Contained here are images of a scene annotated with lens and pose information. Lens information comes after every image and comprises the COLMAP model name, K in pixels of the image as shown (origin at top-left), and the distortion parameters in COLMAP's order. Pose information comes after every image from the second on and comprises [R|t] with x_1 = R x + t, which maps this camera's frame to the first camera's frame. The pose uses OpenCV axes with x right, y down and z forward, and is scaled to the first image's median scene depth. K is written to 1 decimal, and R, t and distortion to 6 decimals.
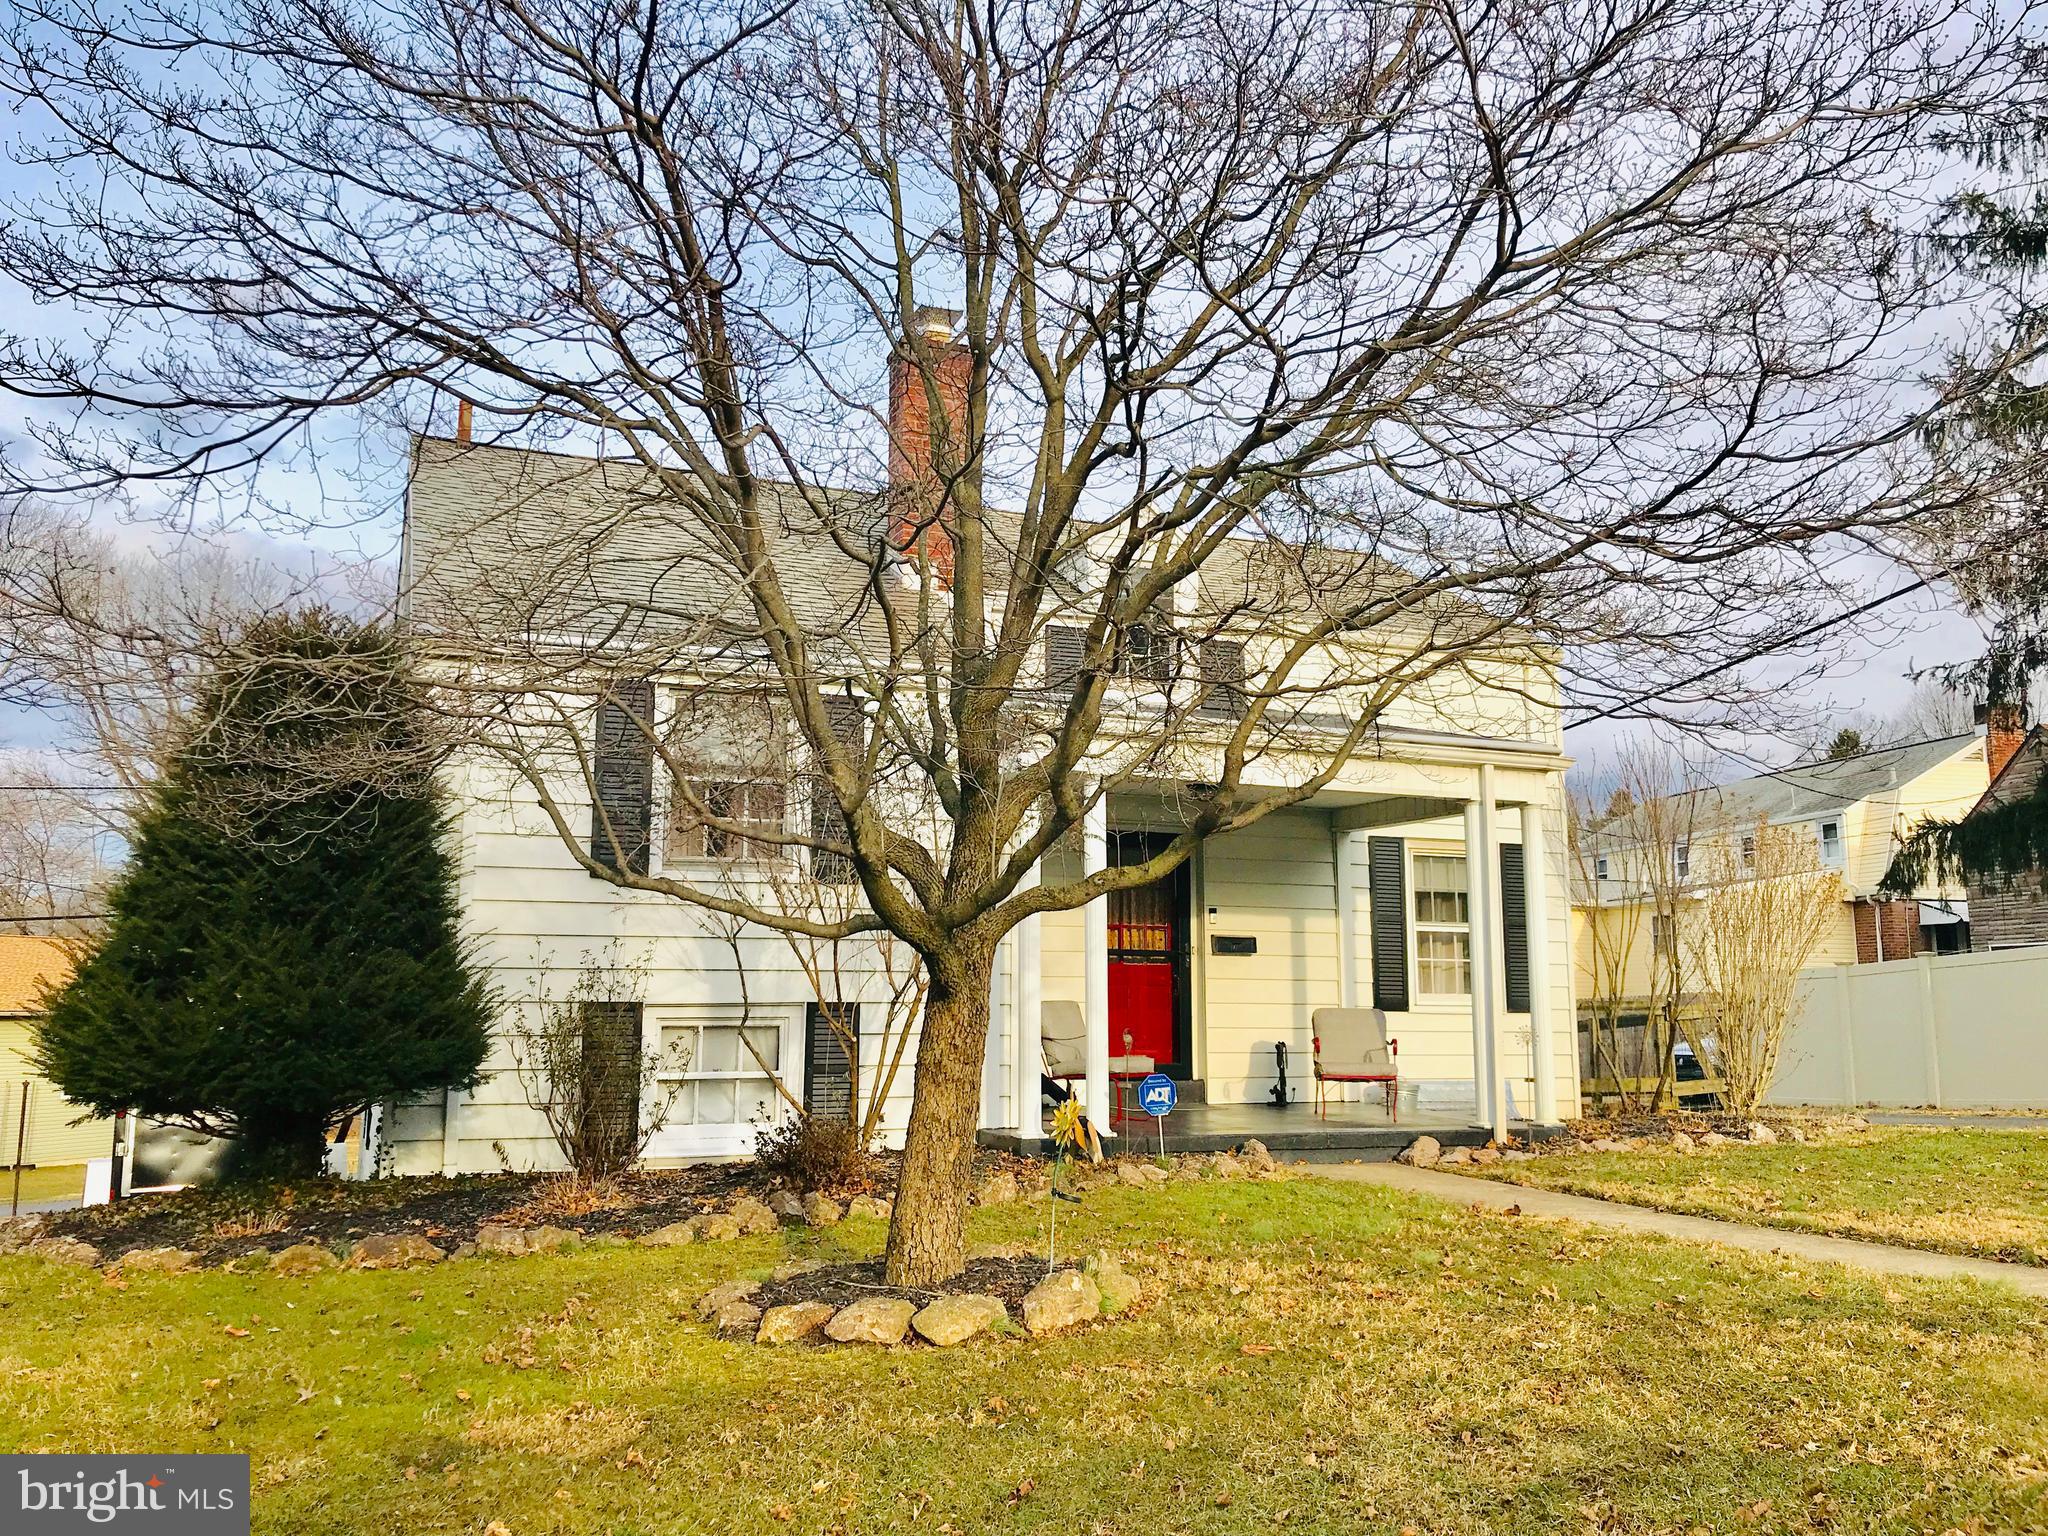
lens RADIAL K [[1684.1, 0, 1024.2], [0, 1684.1, 726.5], [0, 0, 1]] dist [0.035879, -0.012430]
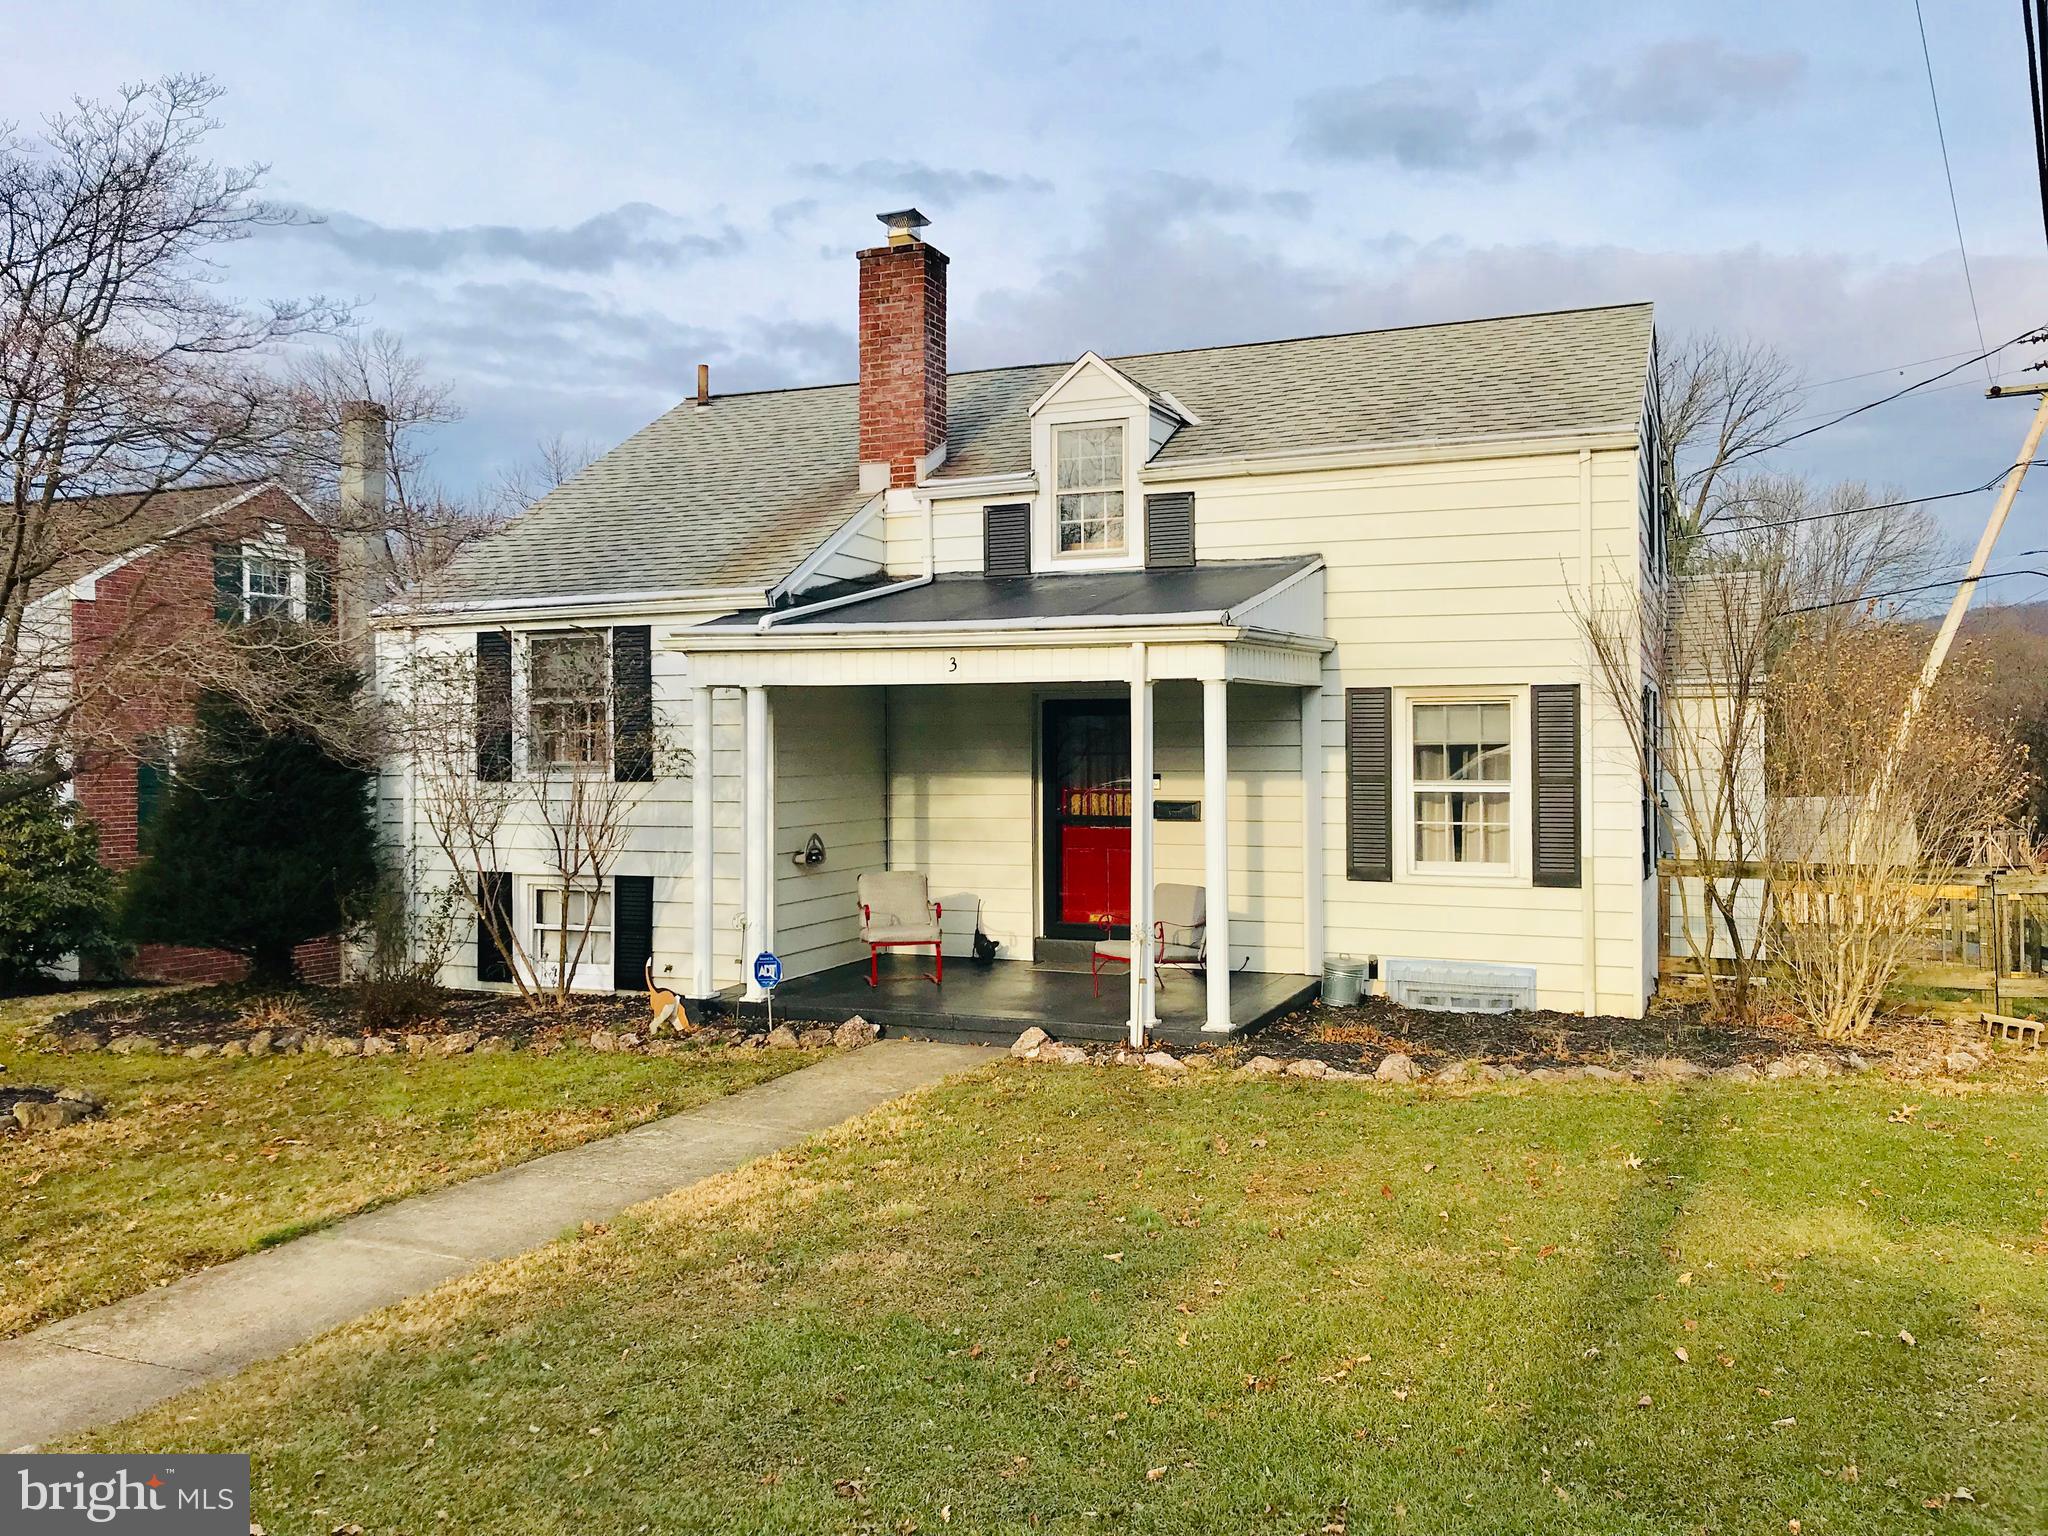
lens RADIAL K [[1684.1, 0, 1024.2], [0, 1684.1, 726.5], [0, 0, 1]] dist [0.035879, -0.012430]
pose [[0.713849, -0.019800, -0.700019, 0.743910], [0.123163, 0.987569, 0.097663, -0.024857], [0.689384, -0.155933, 0.707414, 0.252751]]
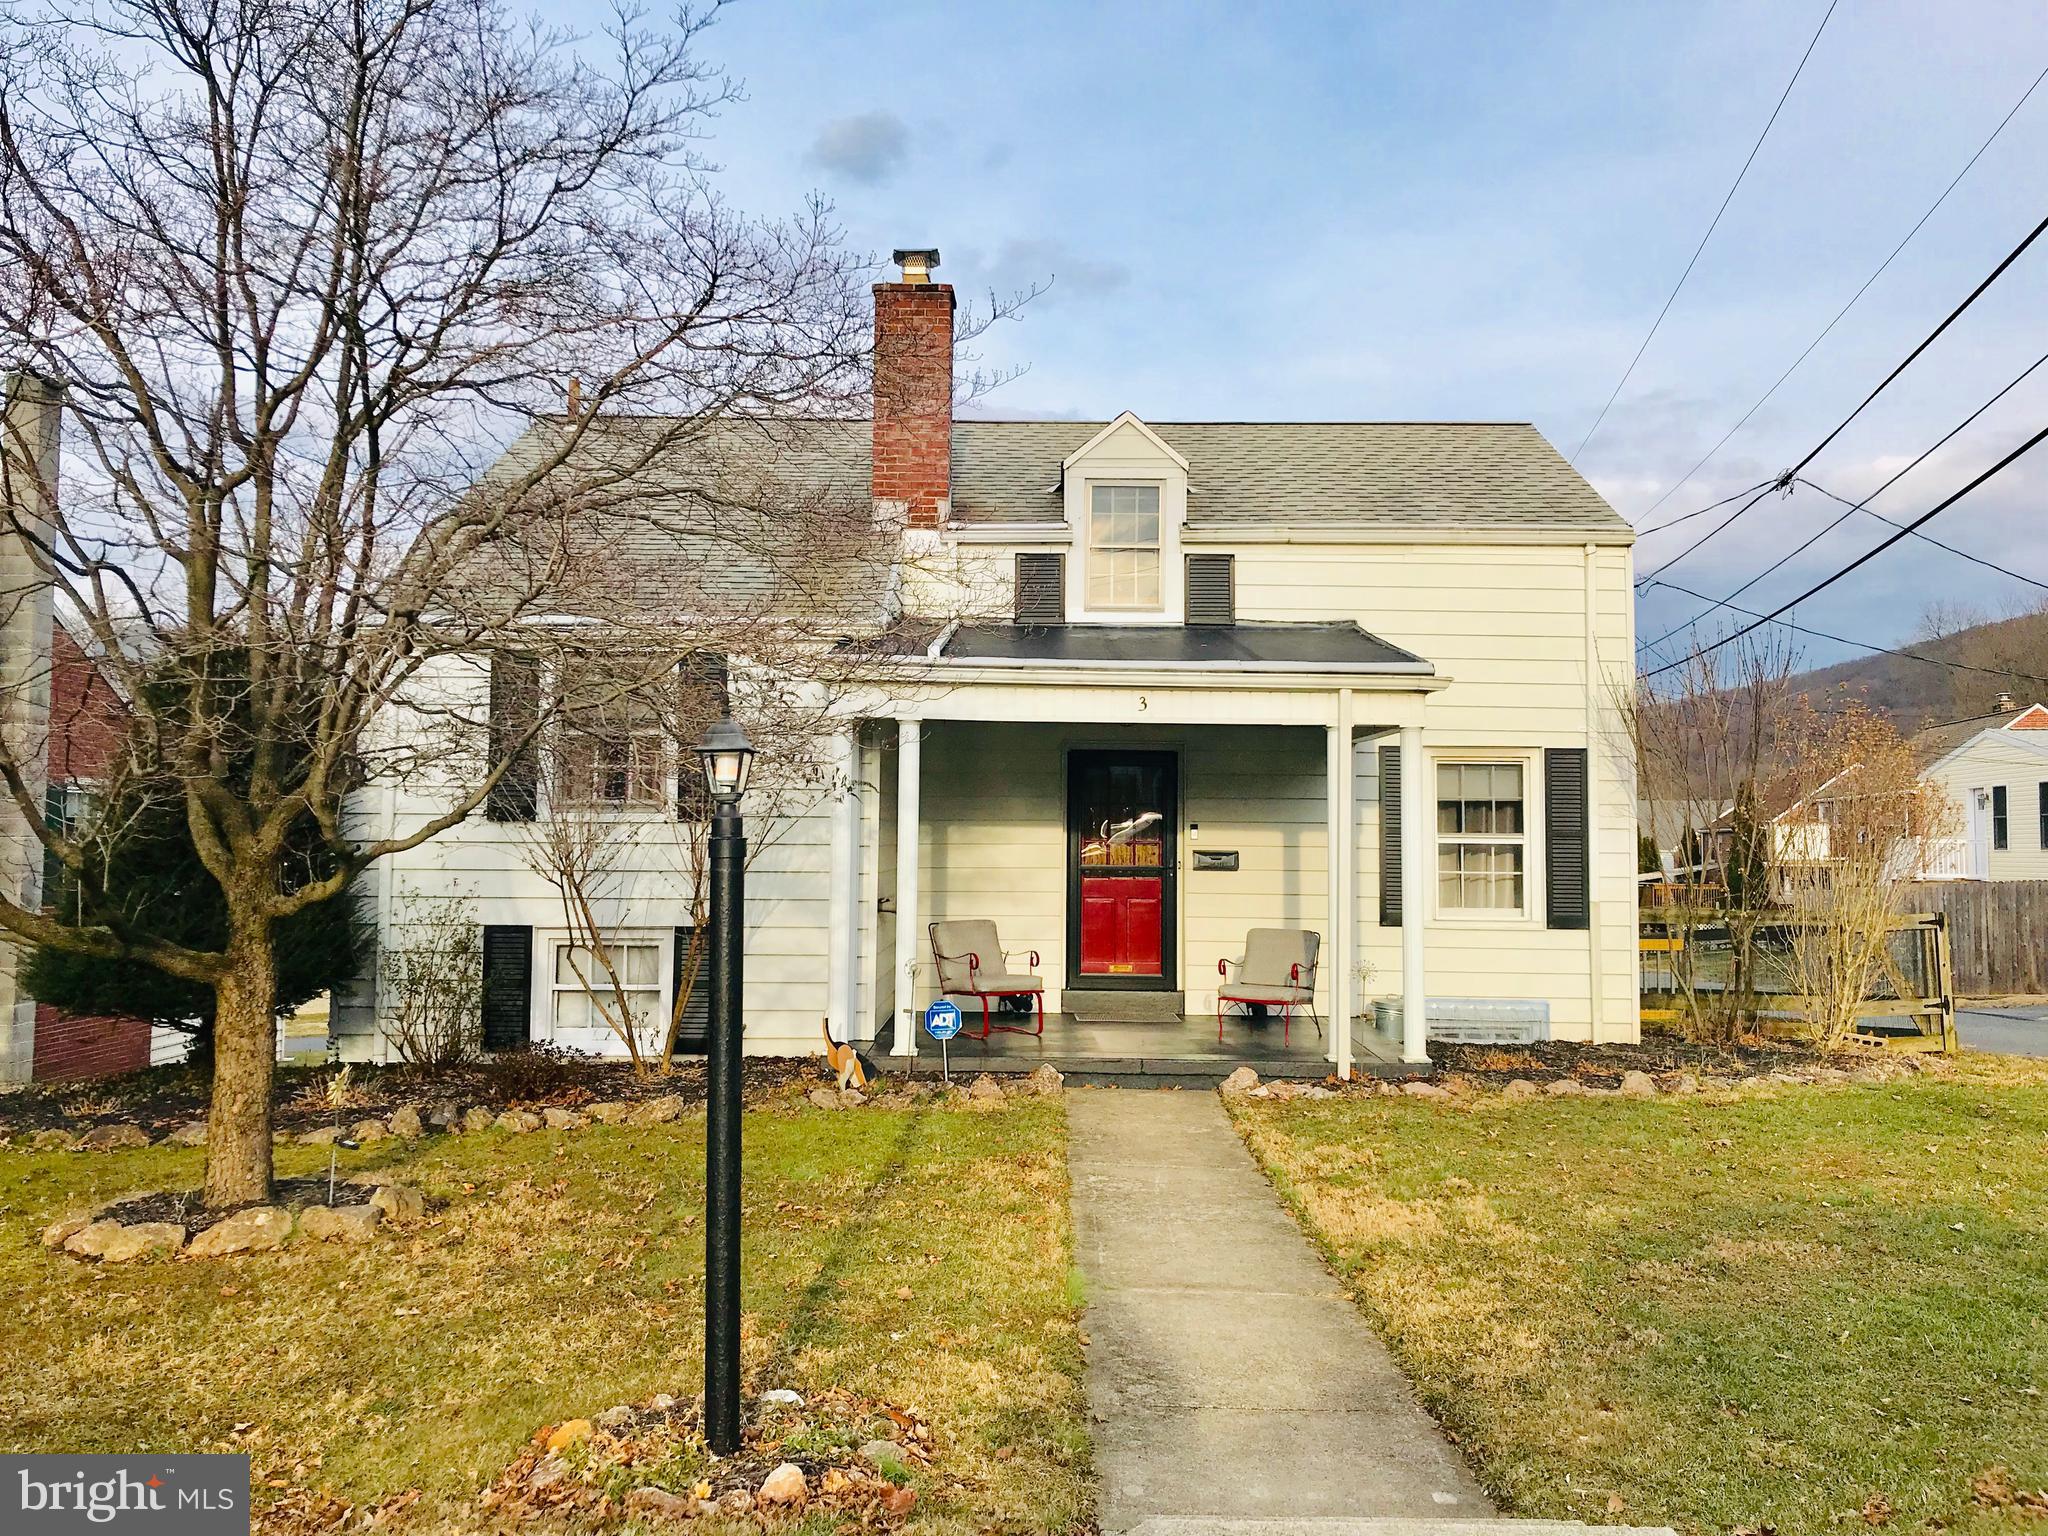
lens RADIAL K [[1677.8, 0, 1024.7], [0, 1677.8, 721.7], [0, 0, 1]] dist [0.011435, 0.001879]
pose [[0.927573, -0.025161, -0.372794, 0.392428], [0.057857, 0.995368, 0.076778, -0.036293], [0.369136, -0.092786, 0.924732, 0.038009]]
